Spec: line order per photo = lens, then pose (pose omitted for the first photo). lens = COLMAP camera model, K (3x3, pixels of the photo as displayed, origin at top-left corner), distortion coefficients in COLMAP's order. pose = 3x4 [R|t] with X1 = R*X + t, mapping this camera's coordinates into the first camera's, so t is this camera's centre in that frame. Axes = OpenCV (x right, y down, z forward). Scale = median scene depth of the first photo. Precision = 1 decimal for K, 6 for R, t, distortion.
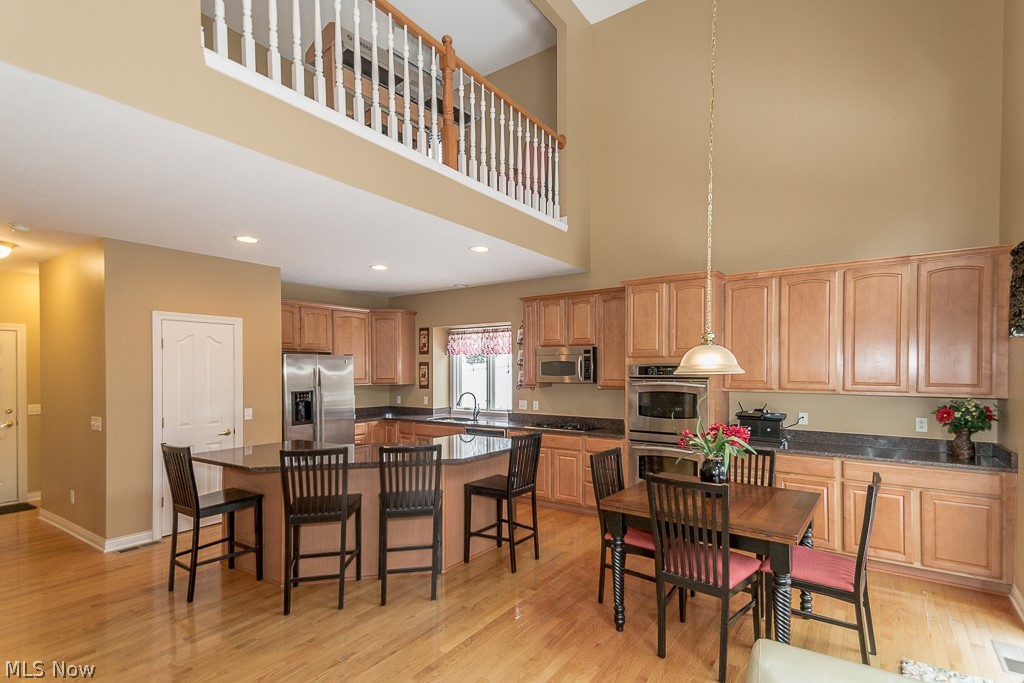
lens RADIAL K [[497.5, 0, 531.1], [0, 497.5, 374.6], [0, 0, 1]] dist [0.002126, -0.000423]
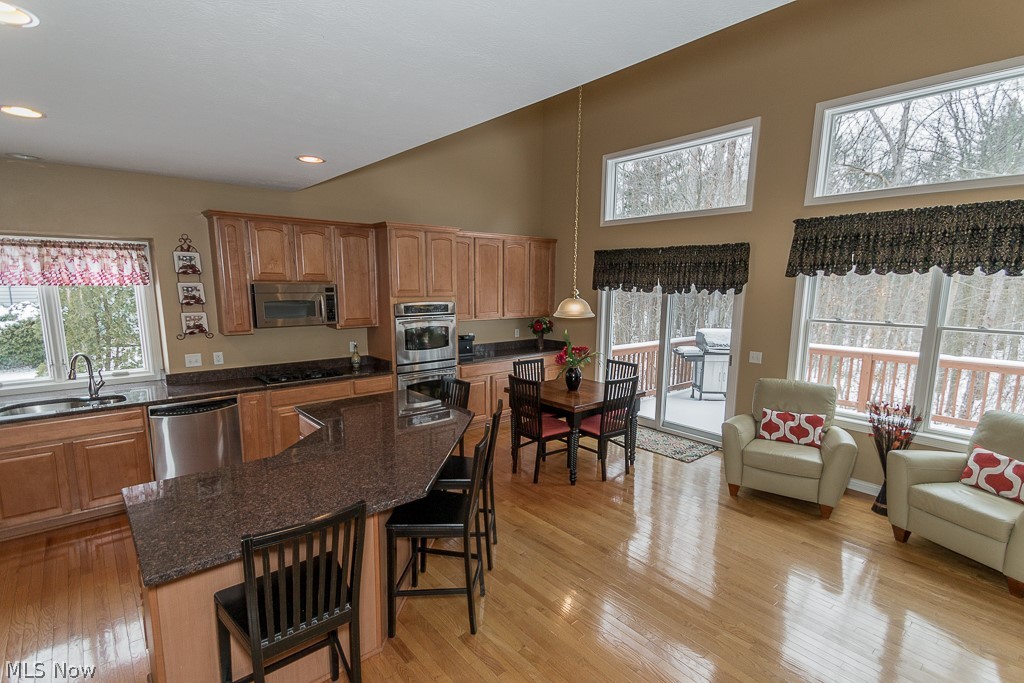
lens RADIAL K [[488.5, 0, 525.1], [0, 488.5, 358.8], [0, 0, 1]] dist [0.090542, -0.040344]
pose [[0.254462, -0.149335, 0.955483, -0.562303], [0.002162, 0.988091, 0.153856, -0.049045], [-0.967080, -0.037085, 0.251754, 0.340361]]
